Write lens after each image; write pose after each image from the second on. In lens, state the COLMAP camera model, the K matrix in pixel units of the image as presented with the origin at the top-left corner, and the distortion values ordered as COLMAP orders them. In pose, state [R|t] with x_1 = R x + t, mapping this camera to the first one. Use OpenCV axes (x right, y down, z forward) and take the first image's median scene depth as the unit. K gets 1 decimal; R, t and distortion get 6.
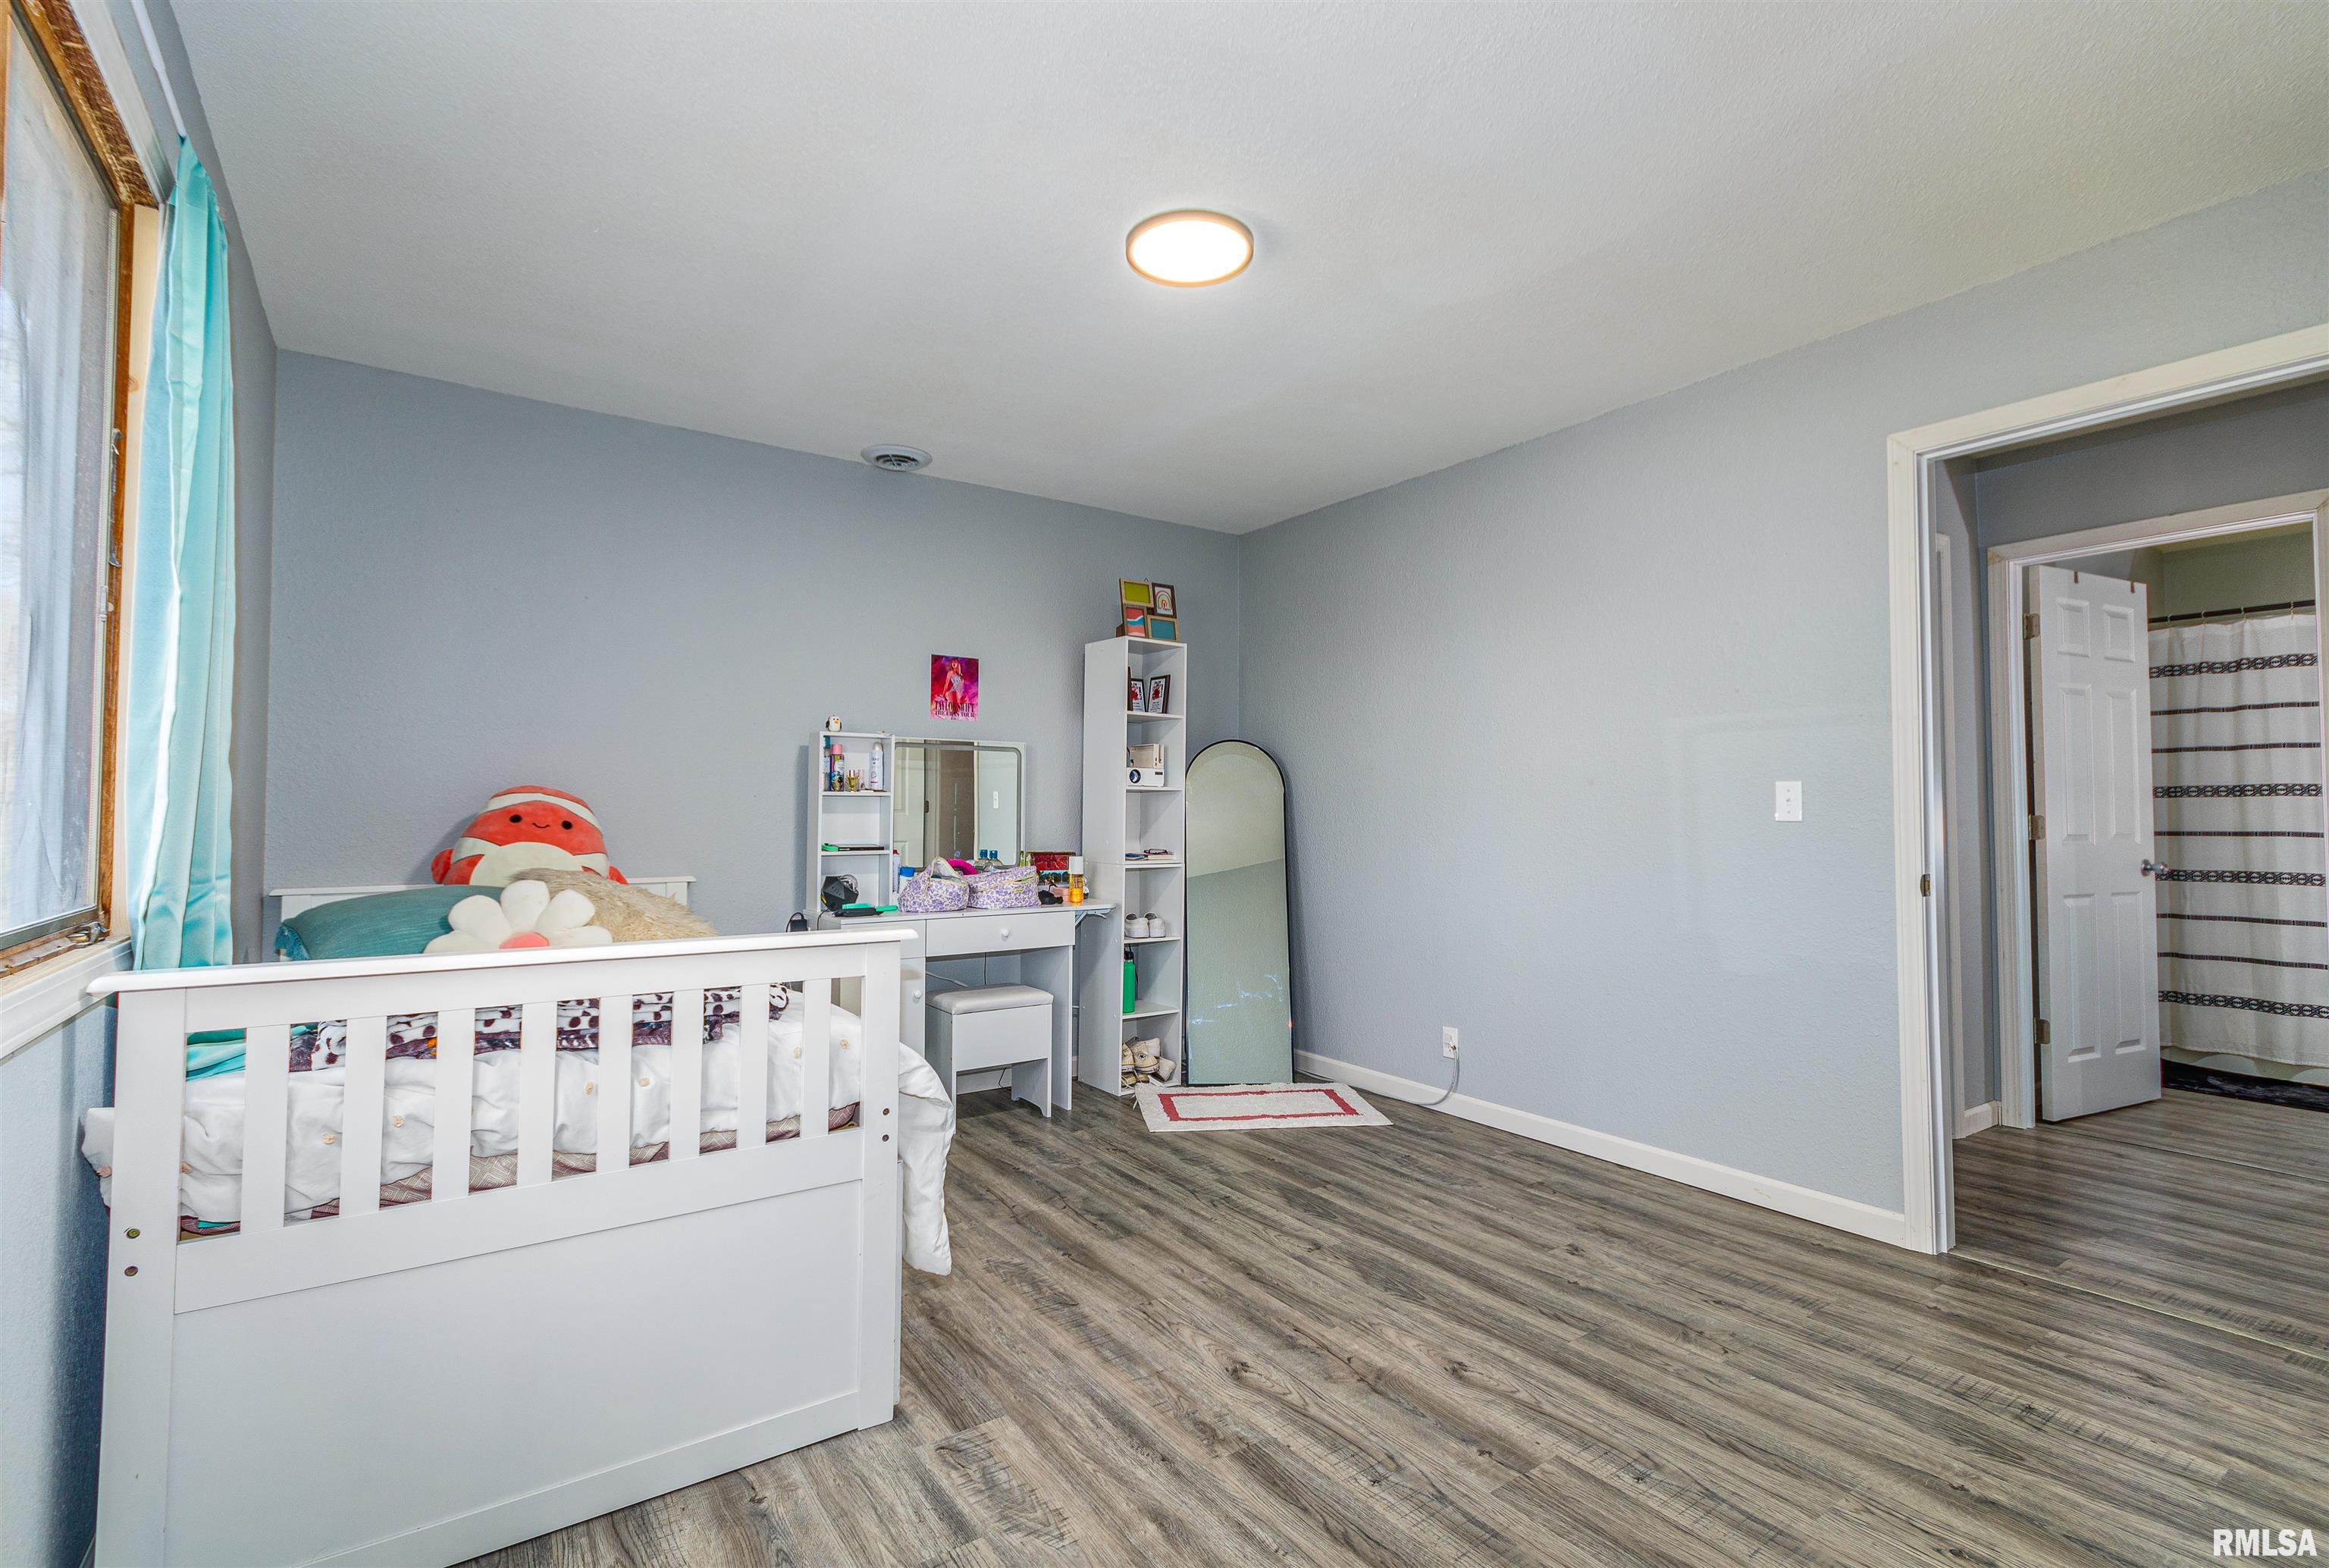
lens RADIAL K [[1060.9, 0, 1164.5], [0, 1060.9, 784.0], [0, 0, 1]] dist [0.000180, 0.000198]
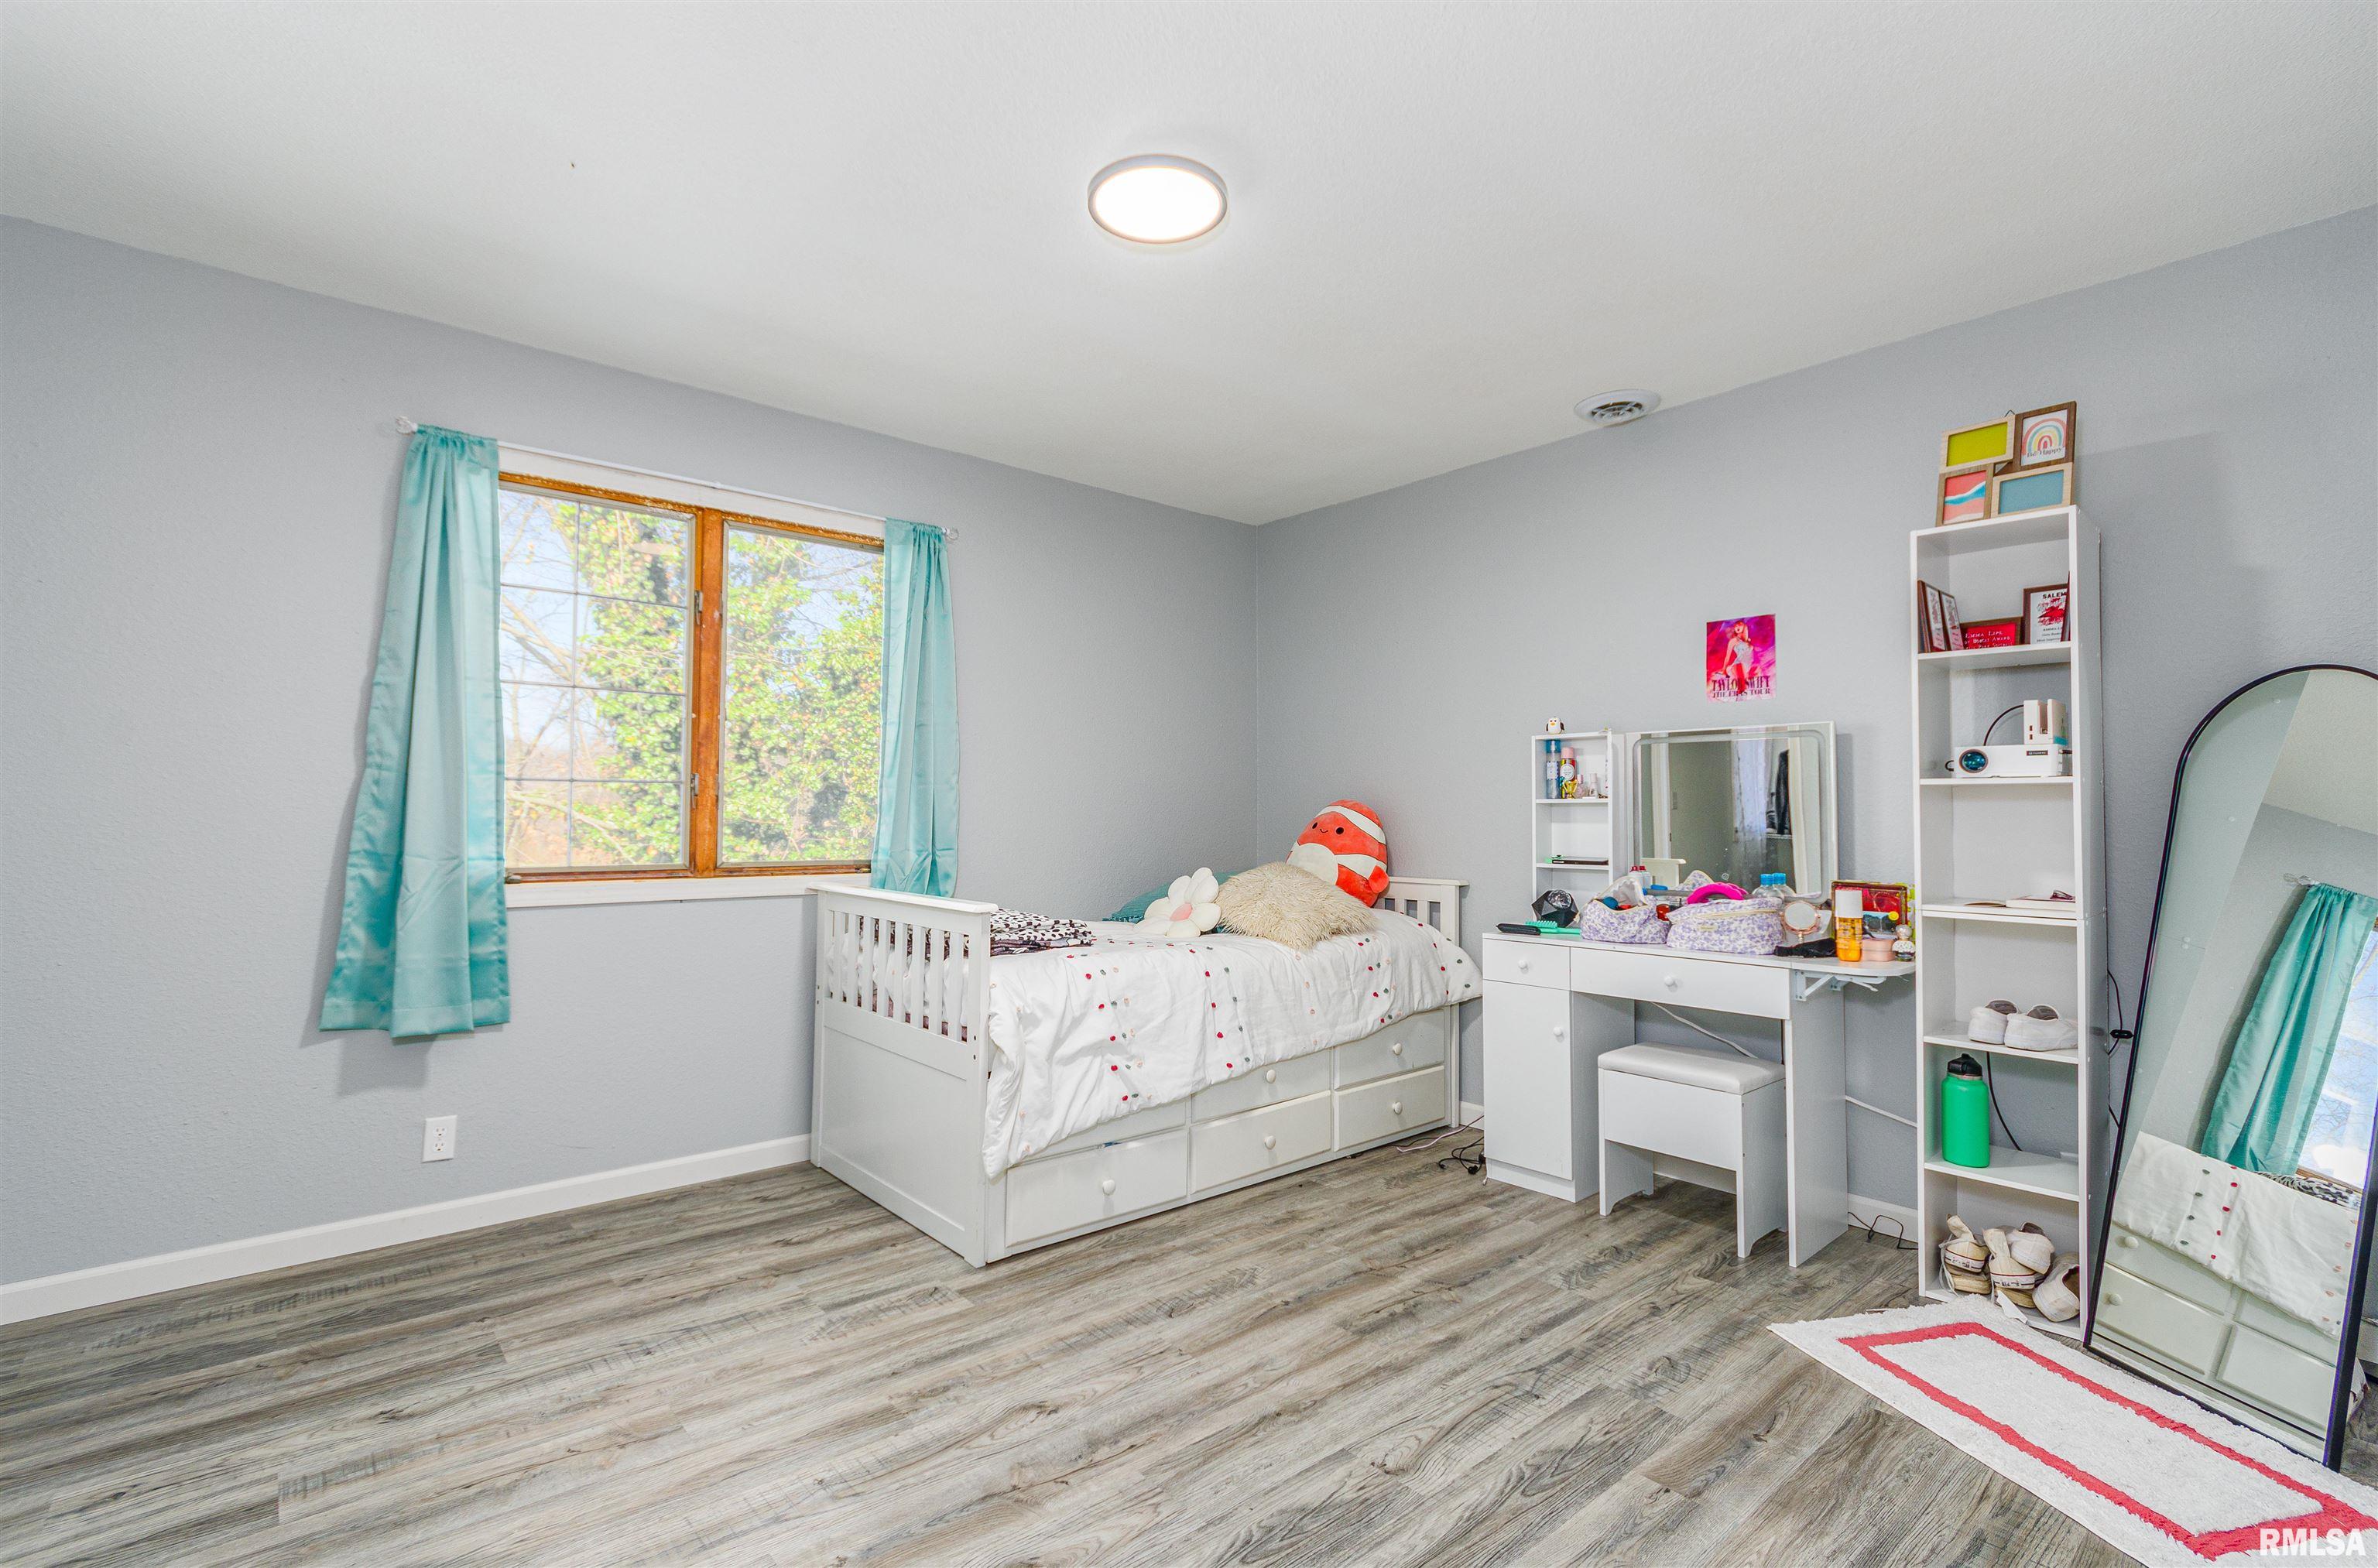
lens RADIAL K [[1087.7, 0, 1189.0], [0, 1087.7, 784.0], [0, 0, 1]] dist [-0.000776, -0.000134]
pose [[0.091837, -0.032251, -0.995252, 0.739108], [0.021235, 0.999312, -0.030423, 0.019610], [0.995548, -0.018341, 0.092458, 0.729853]]
